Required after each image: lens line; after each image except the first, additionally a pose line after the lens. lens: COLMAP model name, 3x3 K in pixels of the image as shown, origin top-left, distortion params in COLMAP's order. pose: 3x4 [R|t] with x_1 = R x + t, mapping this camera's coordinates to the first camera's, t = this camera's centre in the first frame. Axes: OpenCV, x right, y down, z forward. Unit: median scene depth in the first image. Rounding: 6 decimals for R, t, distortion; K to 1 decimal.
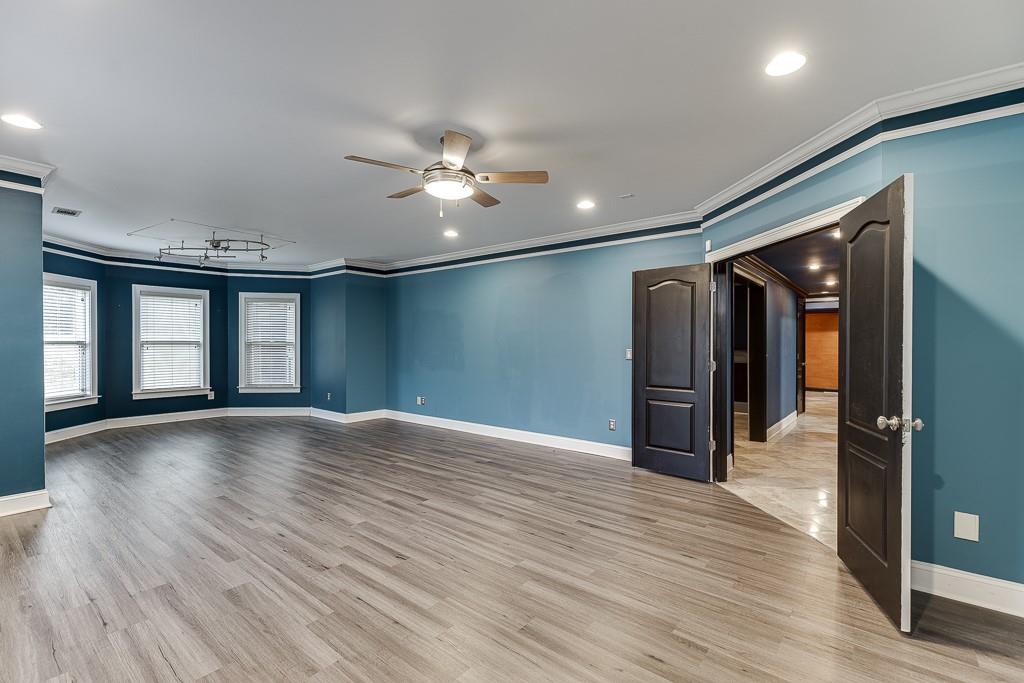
lens RADIAL K [[457.9, 0, 510.2], [0, 457.9, 342.4], [0, 0, 1]] dist [0.002660, -0.000661]
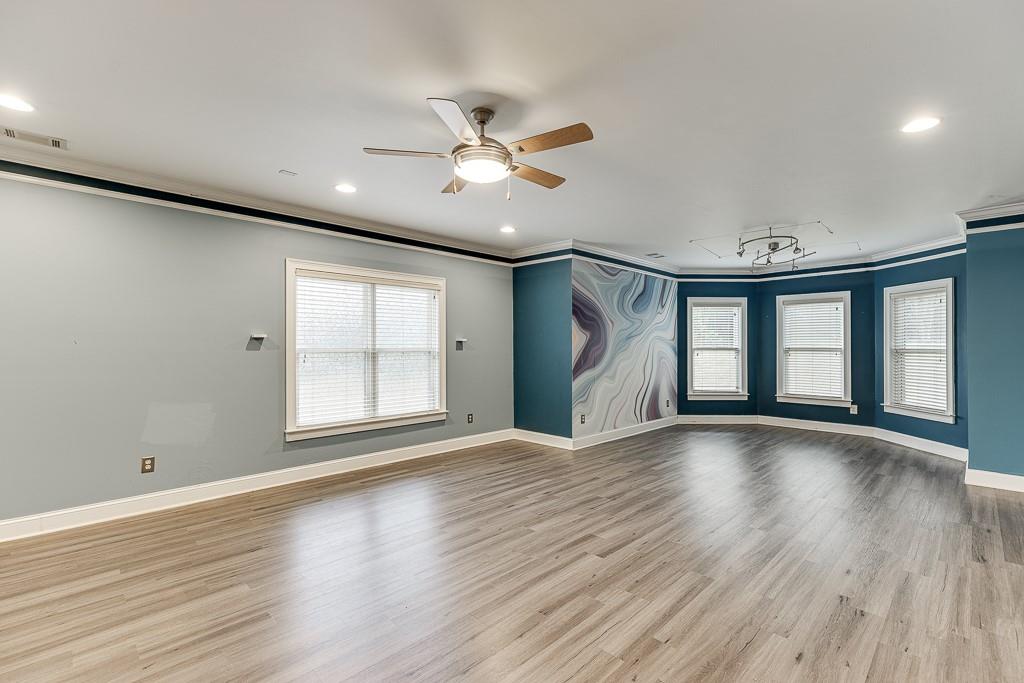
lens RADIAL K [[457.9, 0, 531.8], [0, 457.9, 347.4], [0, 0, 1]] dist [0.002660, -0.000661]
pose [[-0.081375, 0.000700, -0.996683, 0.374759], [-0.004627, 0.999989, 0.001080, -0.002811], [0.996673, 0.004700, -0.081371, 0.604154]]
